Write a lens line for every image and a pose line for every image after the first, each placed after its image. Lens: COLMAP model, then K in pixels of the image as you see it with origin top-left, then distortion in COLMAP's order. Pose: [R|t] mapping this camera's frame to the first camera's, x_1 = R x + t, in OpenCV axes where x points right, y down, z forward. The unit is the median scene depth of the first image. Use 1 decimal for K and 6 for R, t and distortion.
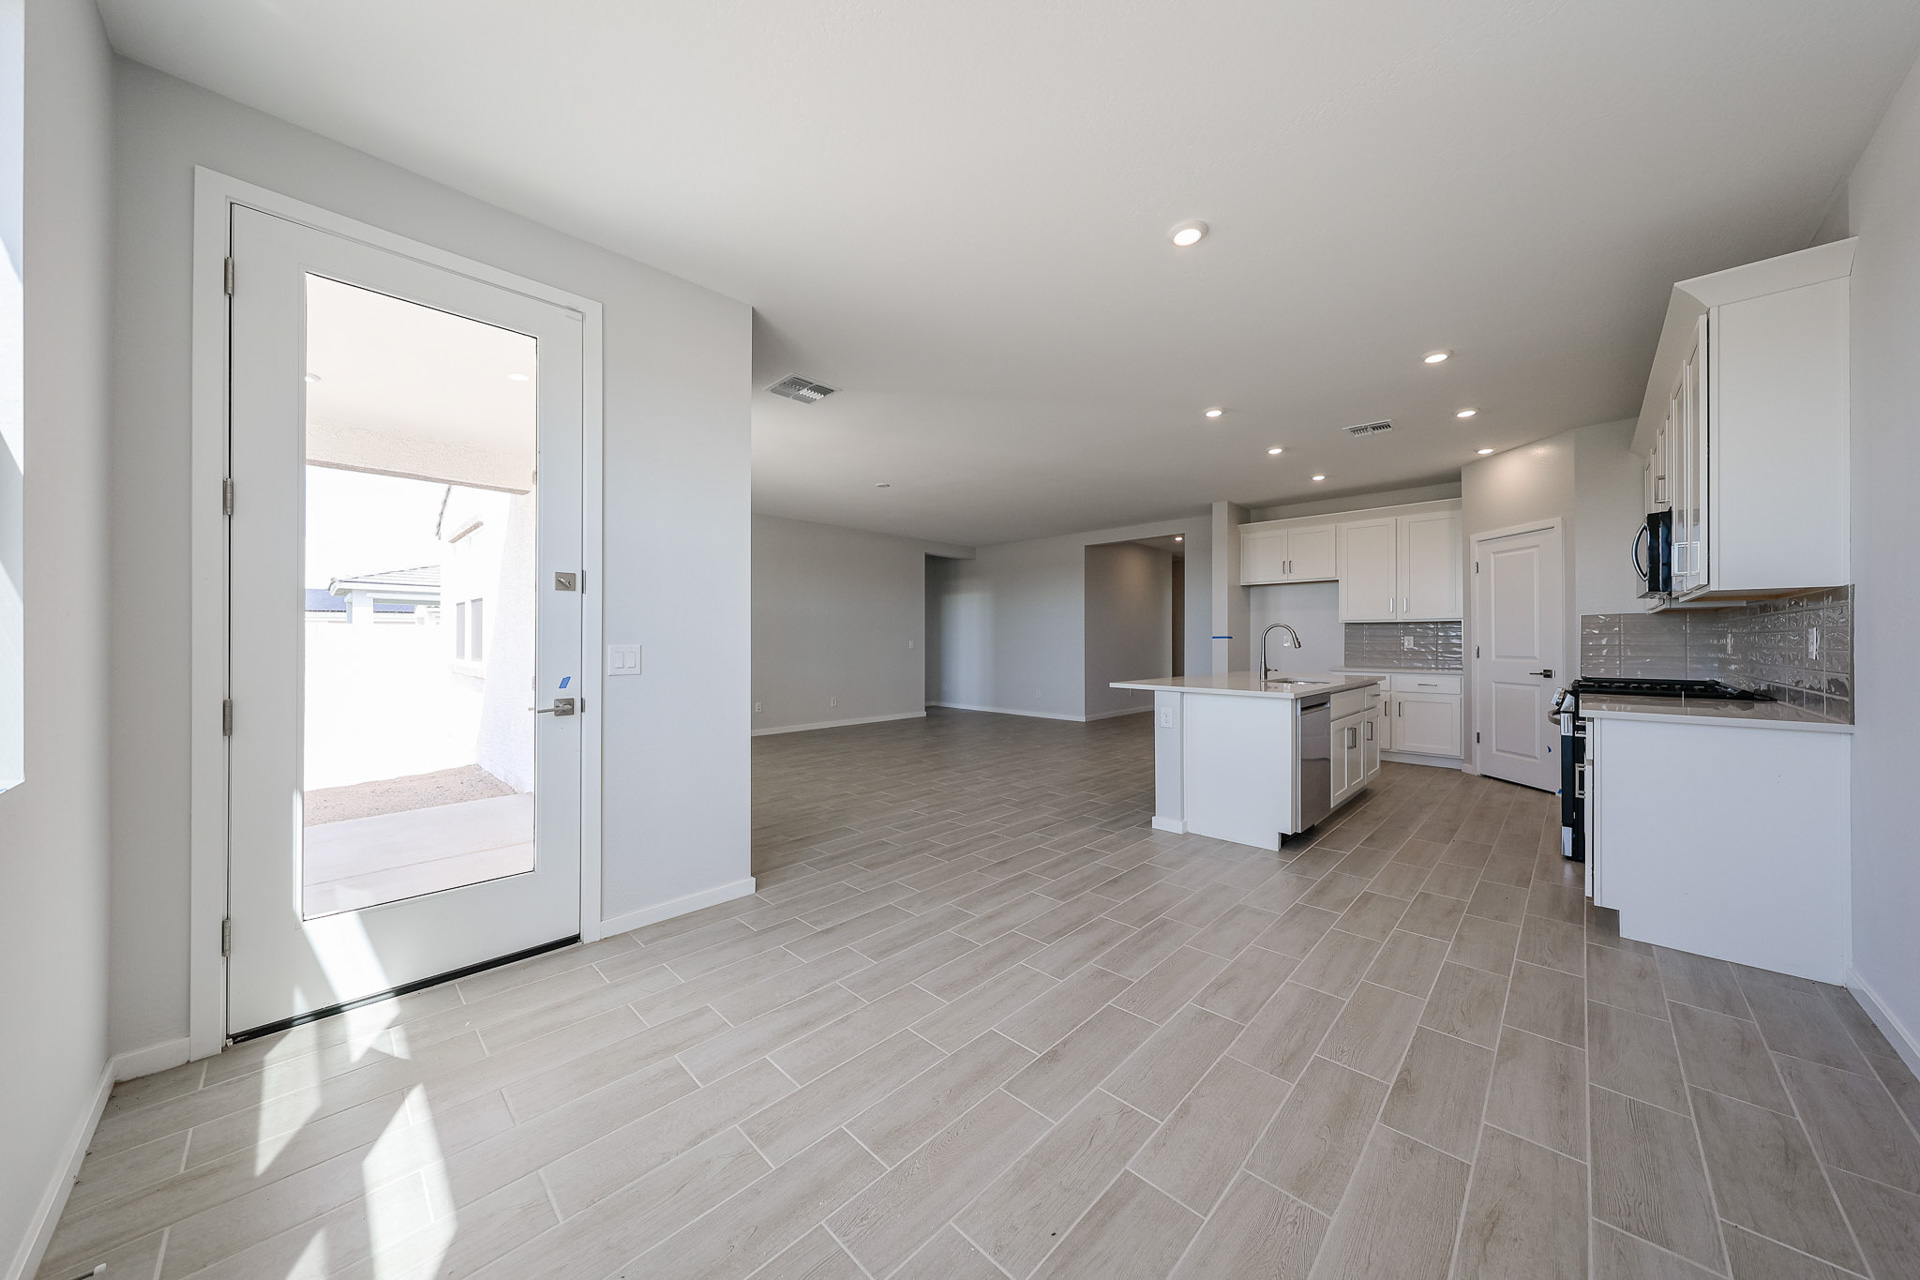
lens RADIAL K [[637.4, 0, 951.4], [0, 637.4, 636.9], [0, 0, 1]] dist [-0.000878, 0.000139]
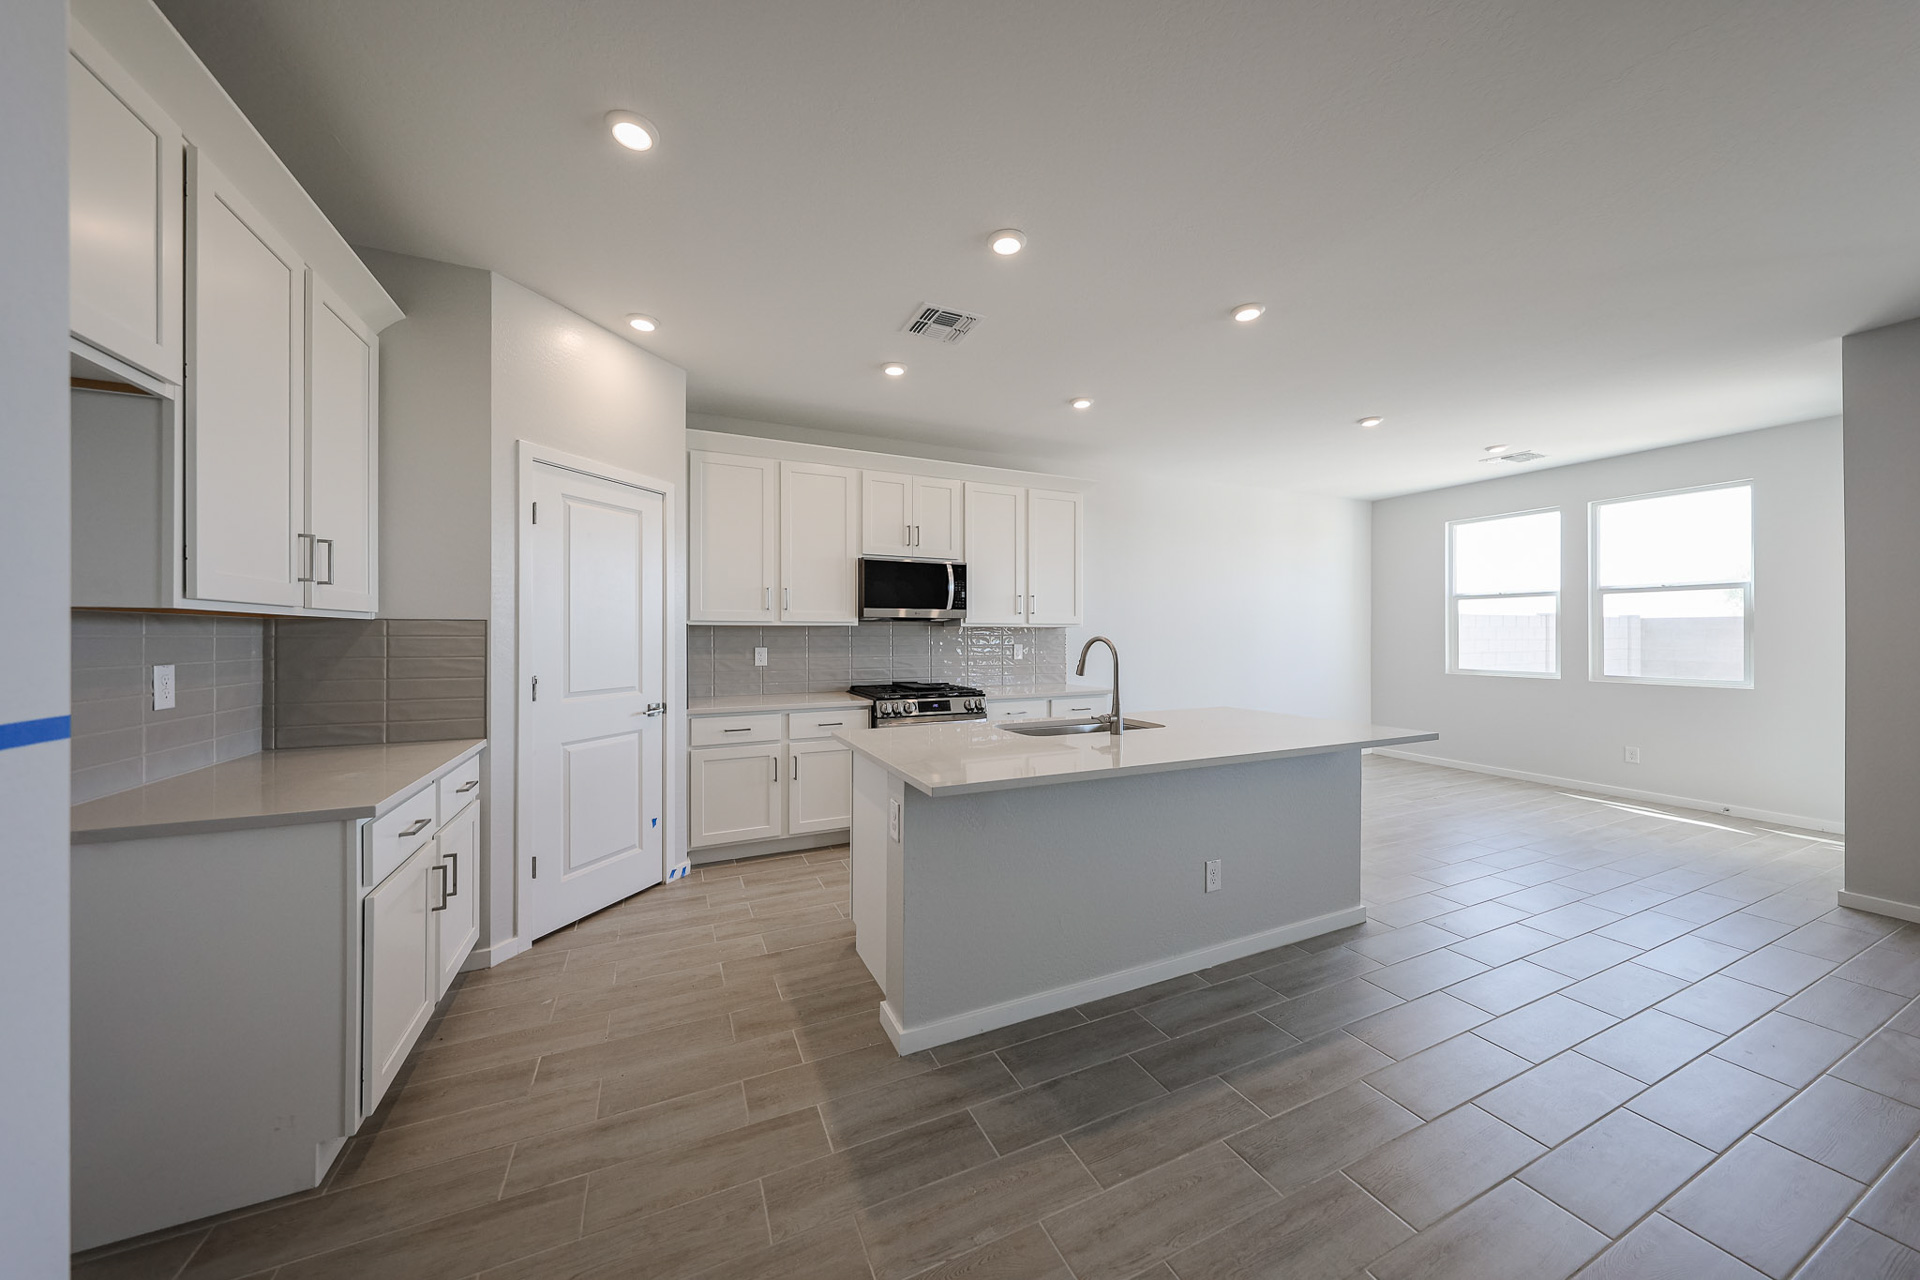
lens RADIAL K [[637.4, 0, 948.5], [0, 637.4, 637.2], [0, 0, 1]] dist [-0.000878, 0.000139]
pose [[-0.932915, -0.000177, 0.360096, 0.452480], [-0.000996, 0.999997, -0.002089, -0.018852], [-0.360095, -0.002307, -0.932913, 1.677834]]
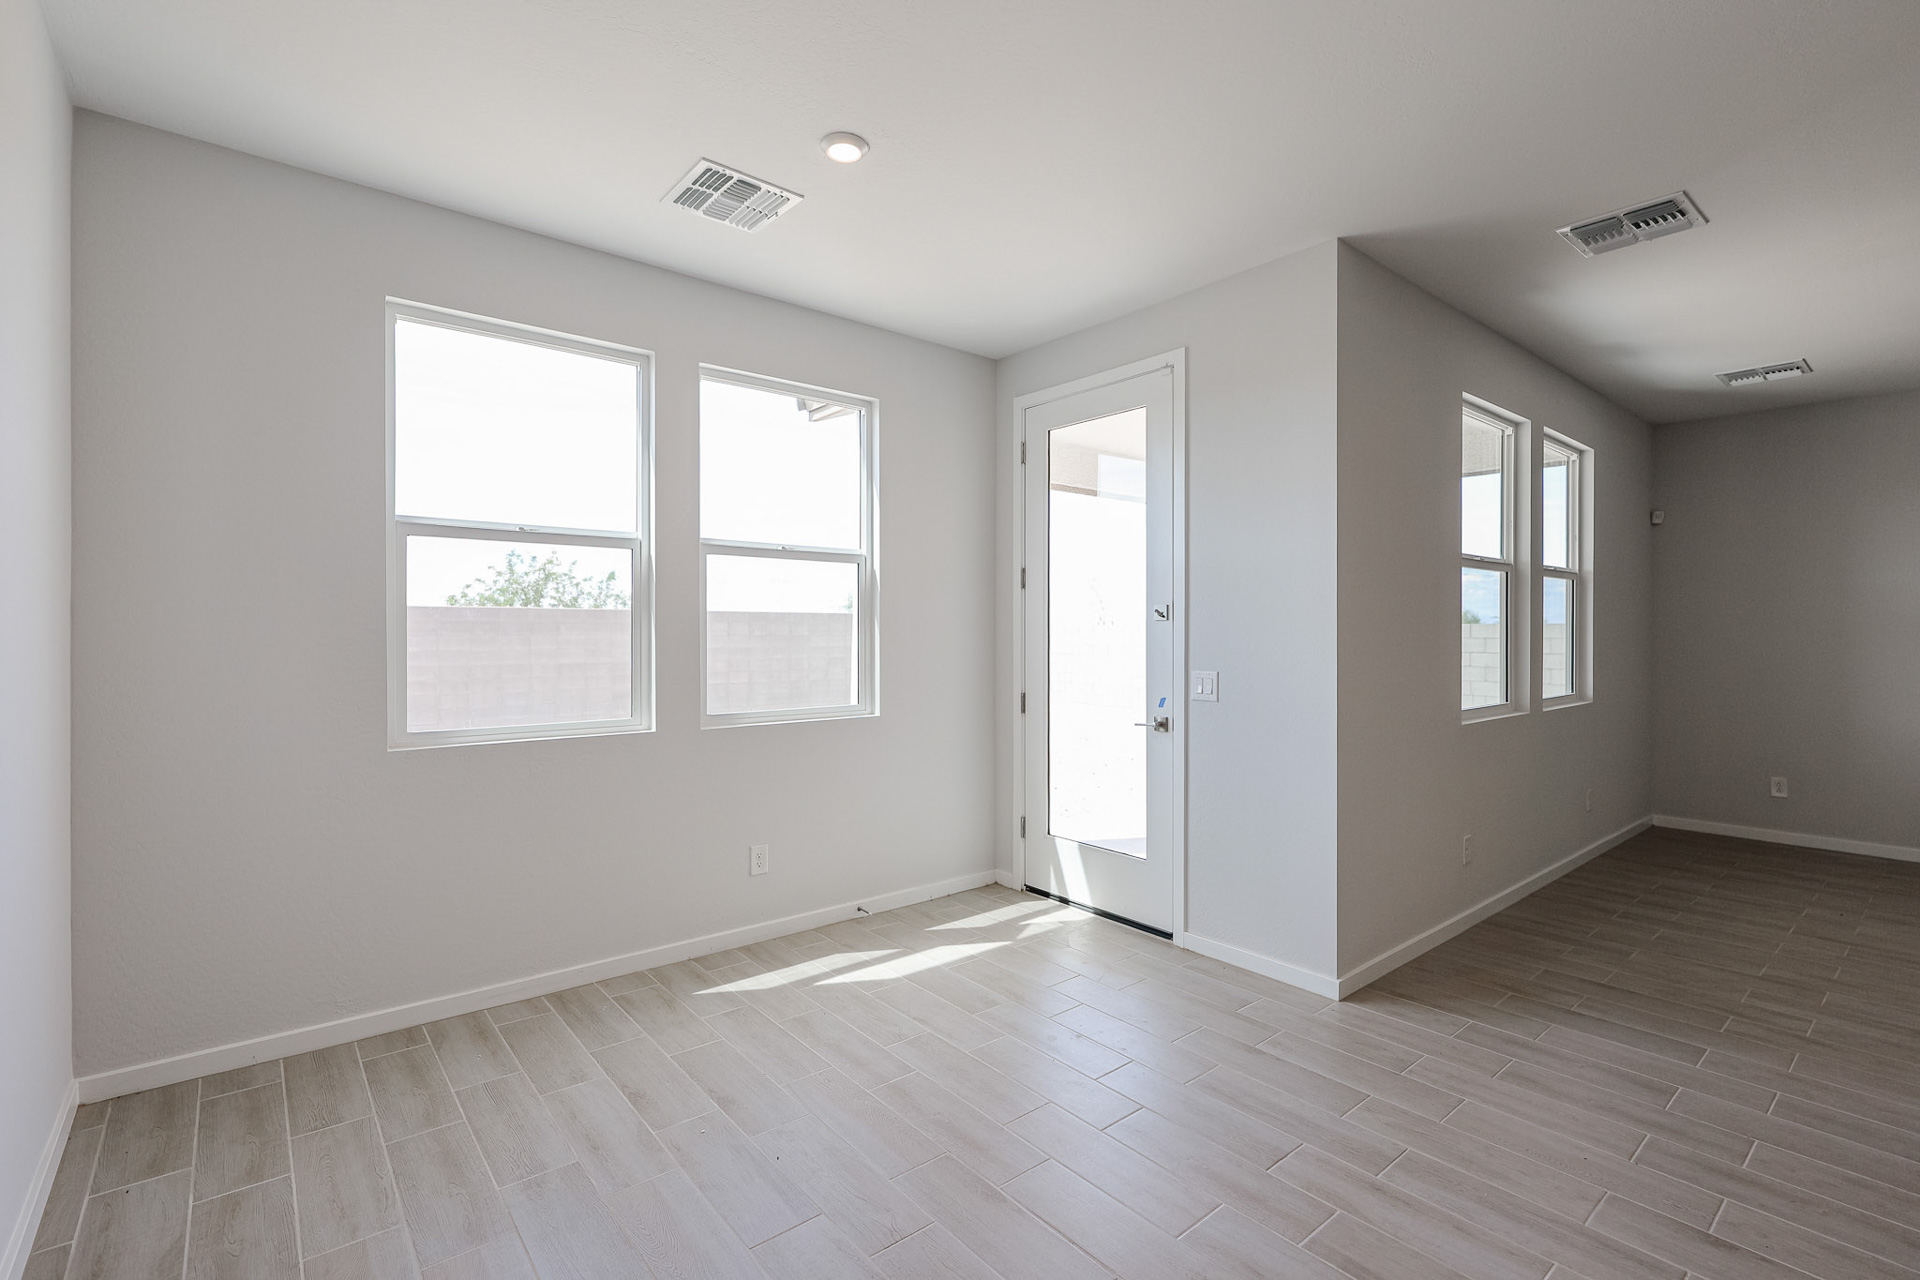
lens RADIAL K [[866.3, 0, 951.2], [0, 866.3, 630.4], [0, 0, 1]] dist [0.002966, 0.000214]
pose [[-0.101718, 0.000125, -0.994813, 0.524706], [0.002733, 0.999996, -0.000154, -0.031027], [0.994809, -0.002734, -0.101718, 0.433387]]
